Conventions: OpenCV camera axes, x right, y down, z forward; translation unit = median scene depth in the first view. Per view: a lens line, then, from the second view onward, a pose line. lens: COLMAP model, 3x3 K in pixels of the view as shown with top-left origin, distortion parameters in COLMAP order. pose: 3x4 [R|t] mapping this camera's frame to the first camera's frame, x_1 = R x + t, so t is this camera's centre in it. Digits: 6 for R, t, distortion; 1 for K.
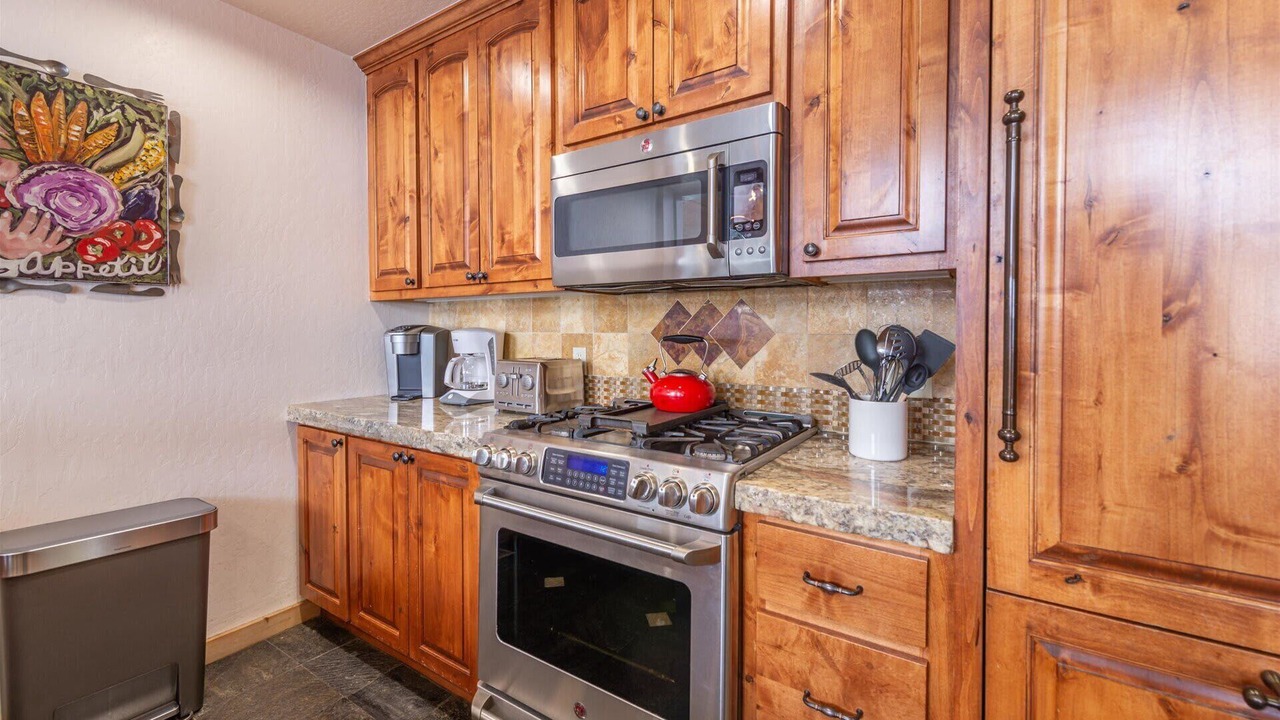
lens RADIAL K [[542.7, 0, 679.6], [0, 542.7, 338.9], [0, 0, 1]] dist [0.015337, -0.000640]
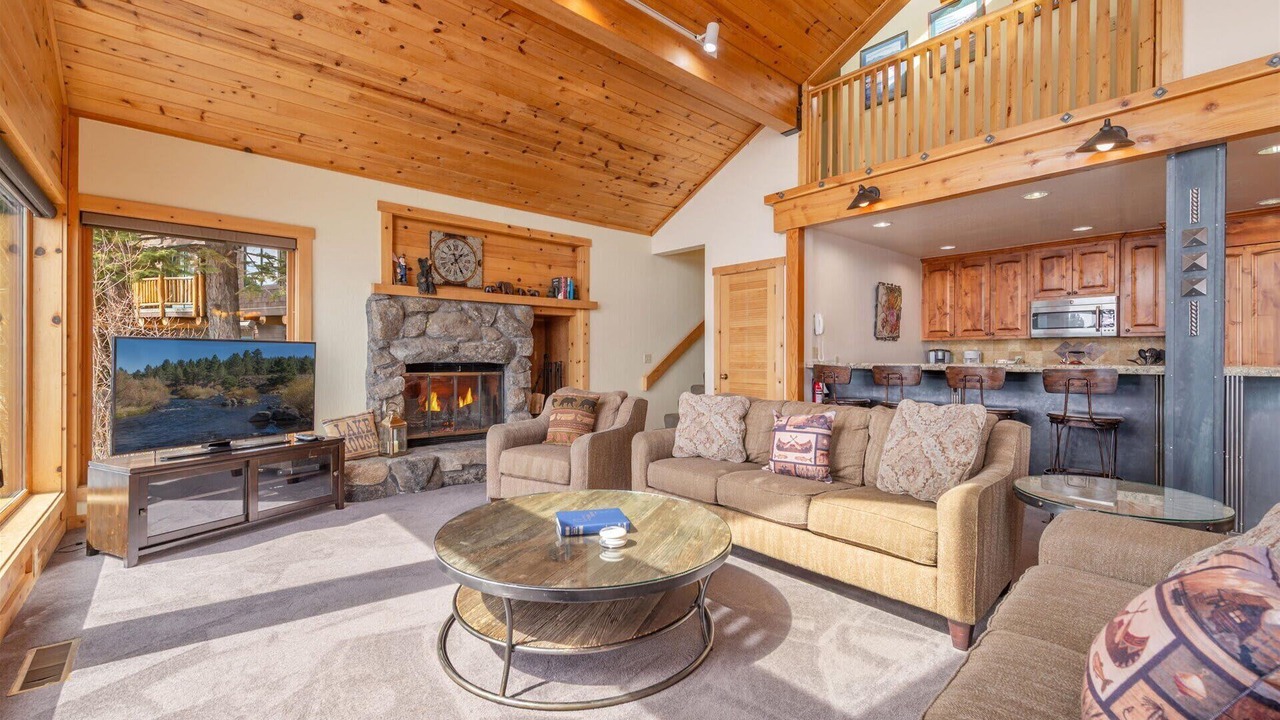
lens RADIAL K [[538.5, 0, 689.2], [0, 538.5, 356.1], [0, 0, 1]] dist [0.011566, -0.000102]
pose [[0.972953, -0.001204, -0.231000, -1.517091], [-0.003149, 0.999824, -0.018473, 0.093097], [0.230982, 0.018701, 0.972778, -2.818240]]
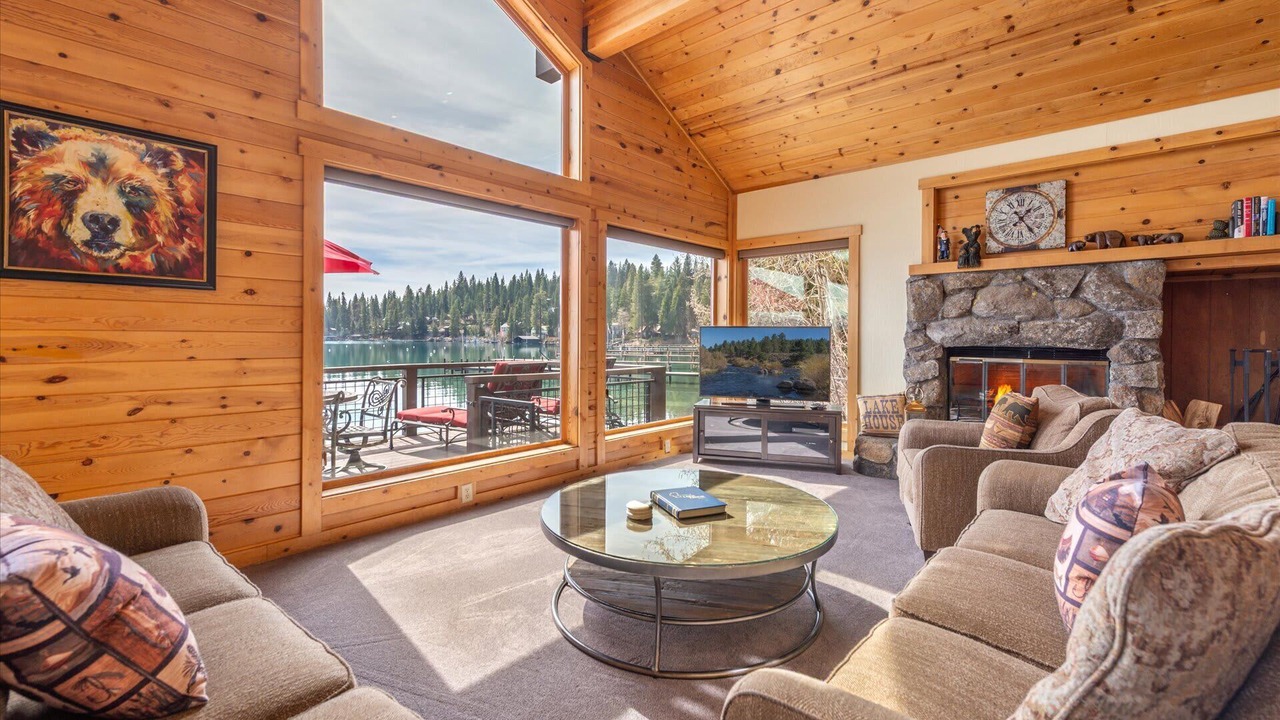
lens RADIAL K [[549.9, 0, 596.8], [0, 549.9, 342.1], [0, 0, 1]] dist [0.000784, -0.000790]
pose [[-0.203113, 0.006850, -0.979131, -0.763220], [-0.019507, 0.999749, 0.011041, 0.068712], [0.978961, 0.021342, -0.202928, -1.648839]]
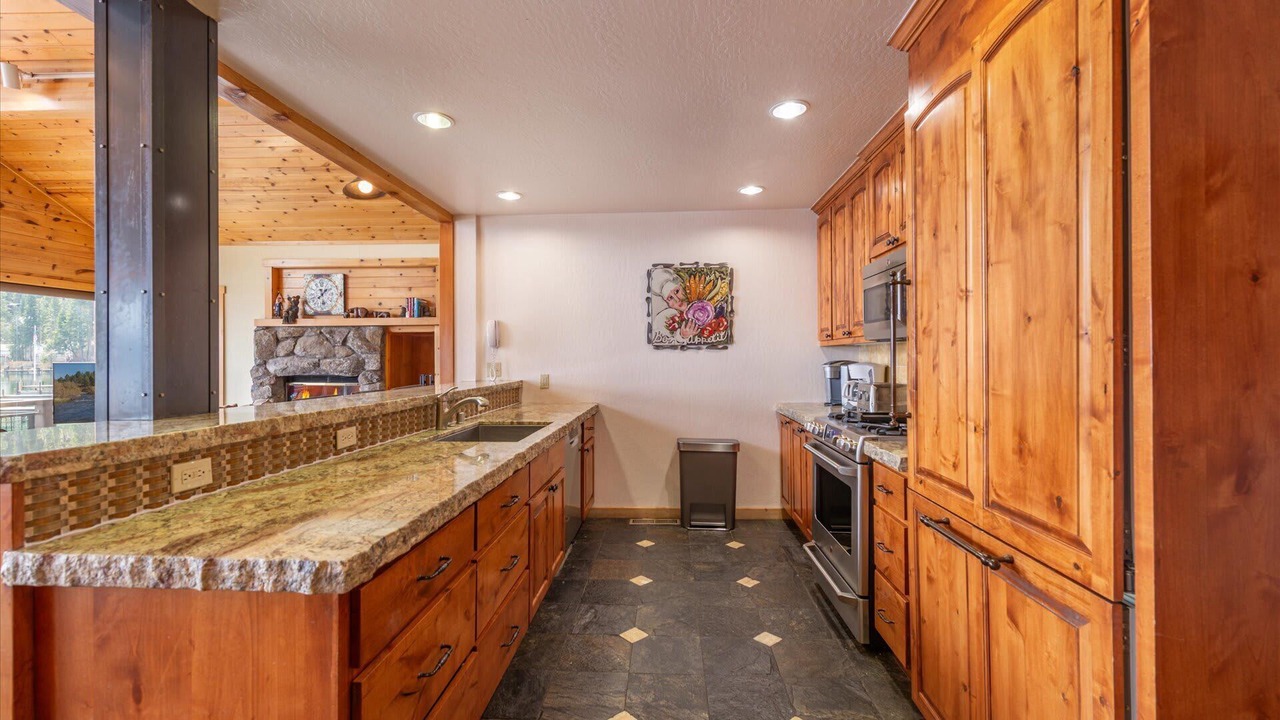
lens RADIAL K [[572.6, 0, 644.1], [0, 572.6, 355.7], [0, 0, 1]] dist [0.002469, -0.000307]
pose [[0.509879, -0.007183, -0.860216, 0.939502], [-0.009682, 0.999854, -0.014088, -0.015270], [0.860191, 0.015512, 0.509735, -0.513570]]
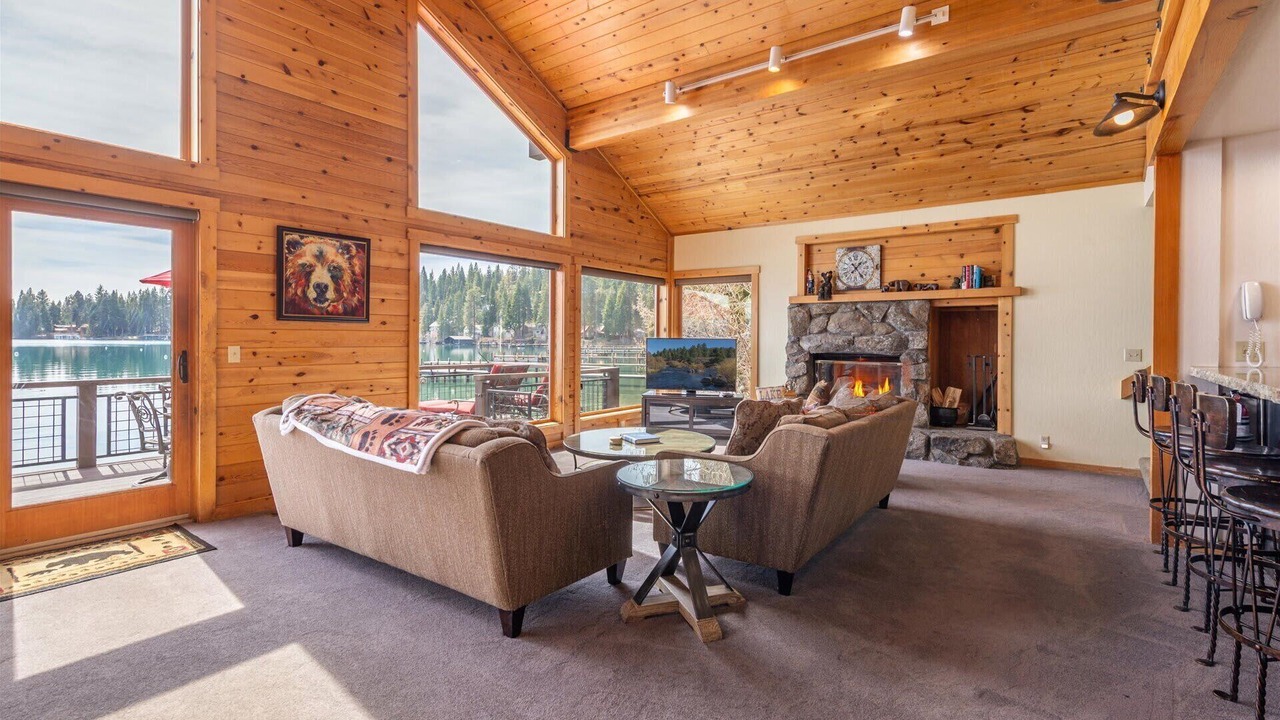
lens RADIAL K [[595.5, 0, 606.6], [0, 595.5, 341.0], [0, 0, 1]] dist [0.002414, 0.000306]
pose [[-0.084843, 0.003618, -0.996388, 0.472129], [-0.022125, 0.999740, 0.005515, 0.017249], [0.996149, 0.022513, -0.084741, -1.628885]]
